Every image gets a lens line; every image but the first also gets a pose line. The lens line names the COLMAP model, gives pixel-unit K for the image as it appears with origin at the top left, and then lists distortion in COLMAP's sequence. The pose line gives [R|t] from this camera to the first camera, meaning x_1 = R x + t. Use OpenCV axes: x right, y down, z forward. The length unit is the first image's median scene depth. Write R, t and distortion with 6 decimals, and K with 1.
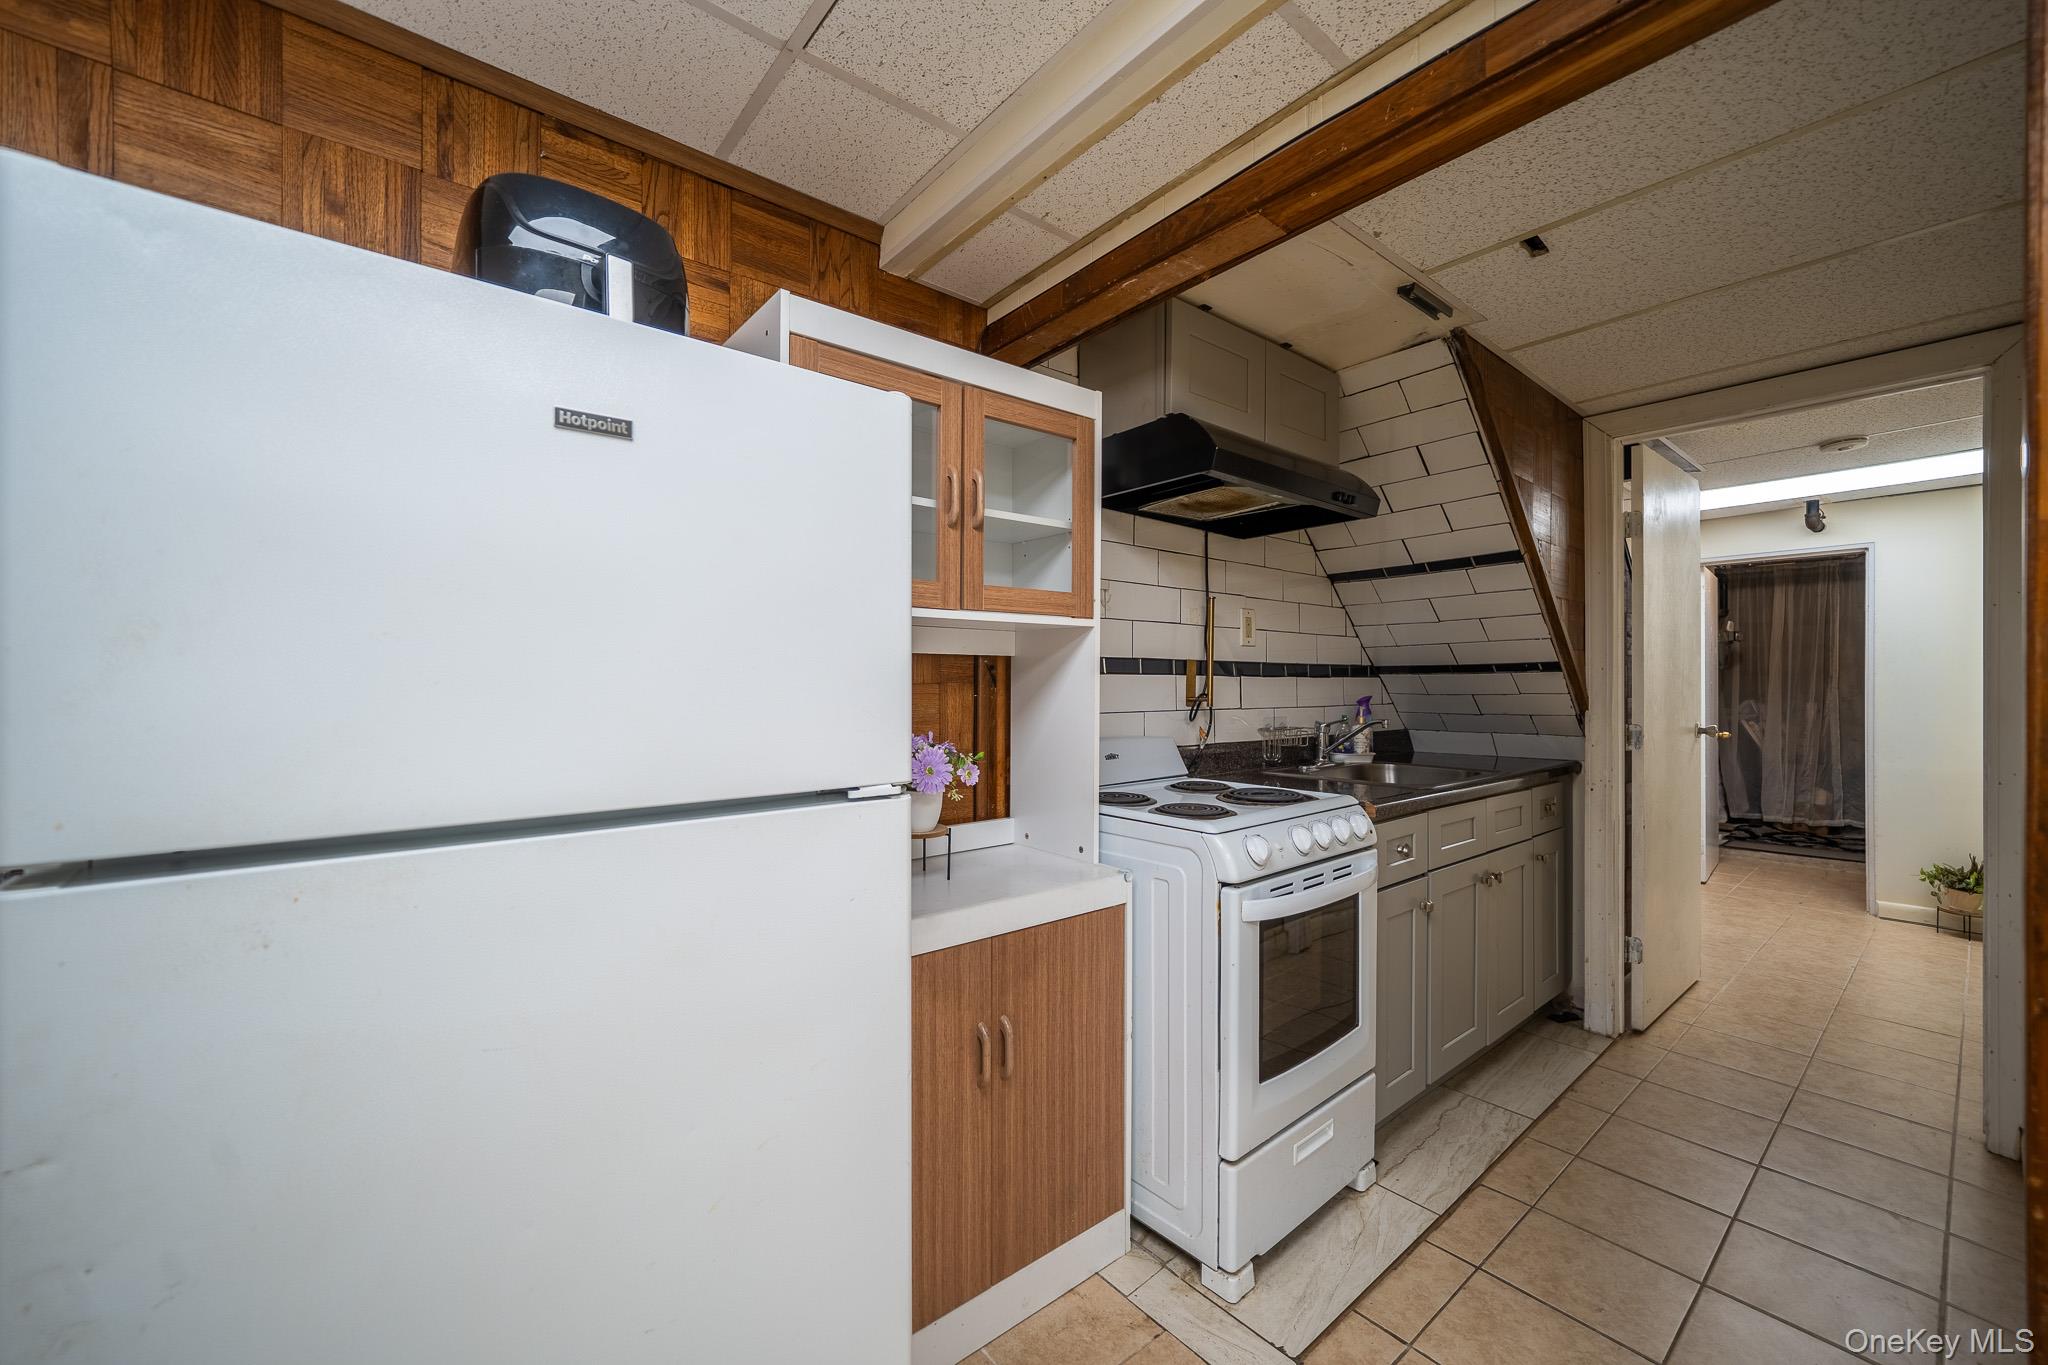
lens RADIAL K [[789.8, 0, 1018.9], [0, 789.8, 684.5], [0, 0, 1]] dist [-0.003045, 0.001294]
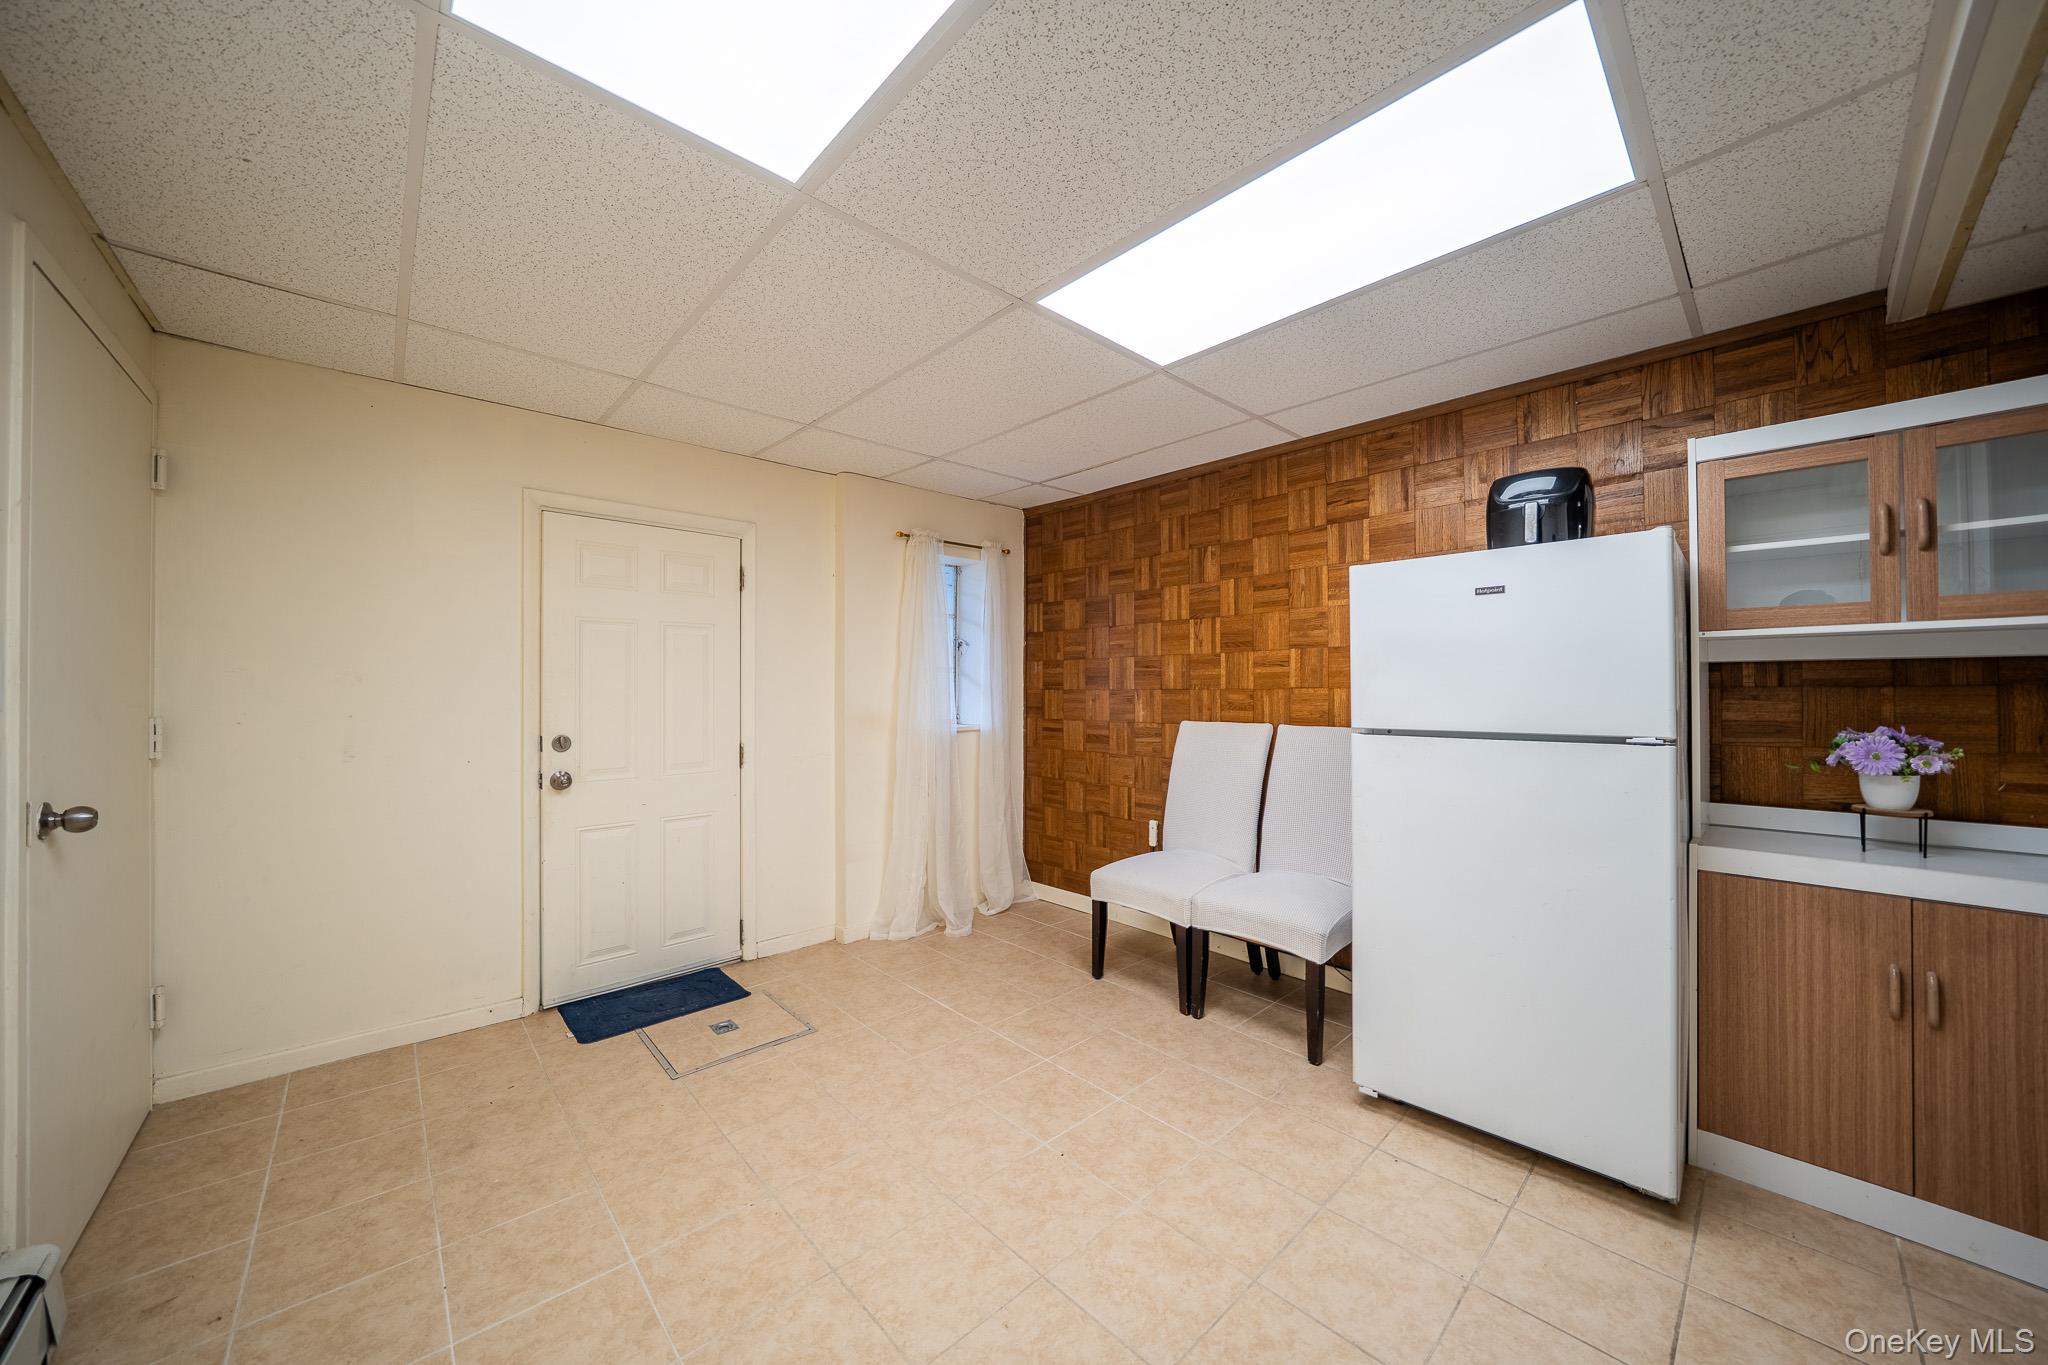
lens RADIAL K [[704.3, 0, 1019.1], [0, 704.3, 686.9], [0, 0, 1]] dist [-0.012331, 0.000172]
pose [[0.058515, -0.006711, -0.998264, 0.920748], [-0.000521, 0.999977, -0.006754, 0.010840], [0.998286, 0.000915, 0.058510, -0.395766]]
